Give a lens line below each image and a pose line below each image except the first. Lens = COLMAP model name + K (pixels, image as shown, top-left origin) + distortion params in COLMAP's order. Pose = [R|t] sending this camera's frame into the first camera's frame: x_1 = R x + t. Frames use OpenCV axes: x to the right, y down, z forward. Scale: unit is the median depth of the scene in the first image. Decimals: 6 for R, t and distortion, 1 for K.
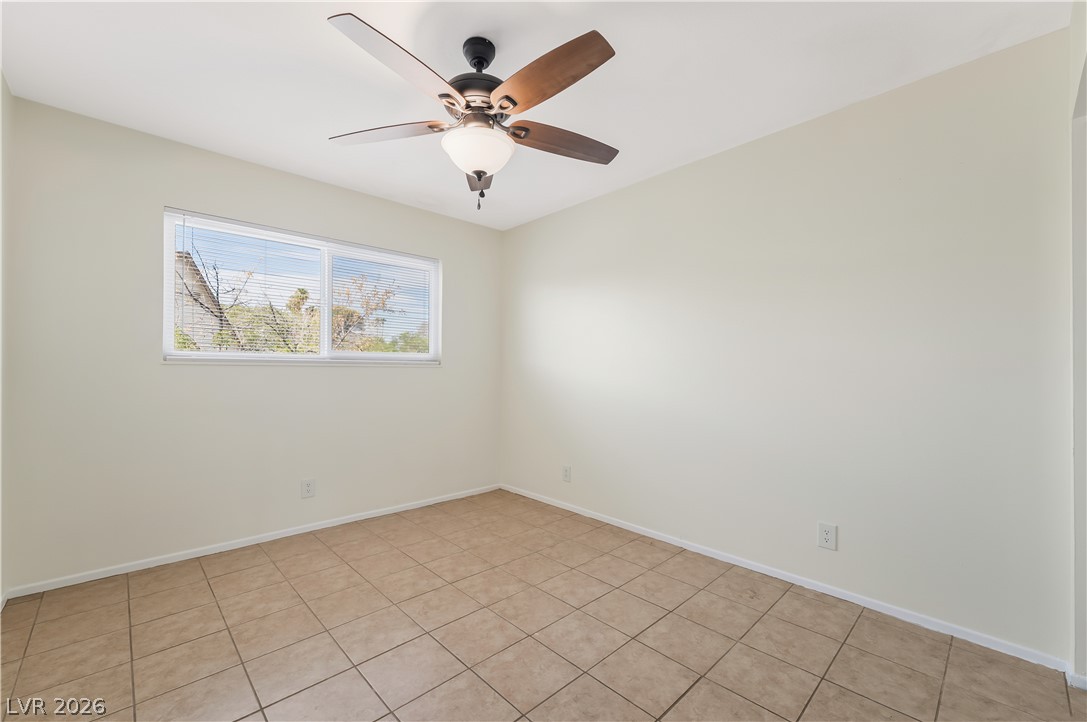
lens RADIAL K [[441.7, 0, 540.6], [0, 441.7, 363.0], [0, 0, 1]] dist [-0.000950, -0.000093]
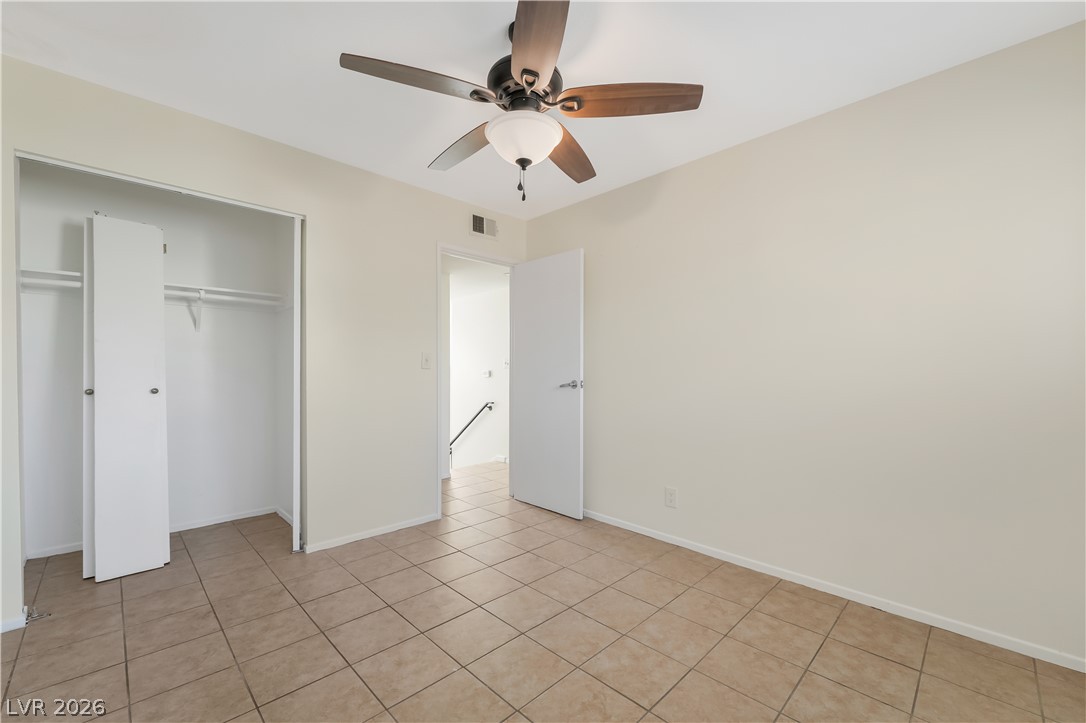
lens RADIAL K [[441.3, 0, 540.1], [0, 441.3, 363.5], [0, 0, 1]] dist [-0.000950, -0.000093]
pose [[-0.999804, -0.011490, -0.016114, -0.169247], [-0.011083, 0.999622, -0.025148, 0.020536], [0.016397, -0.024964, -0.999554, 2.034347]]
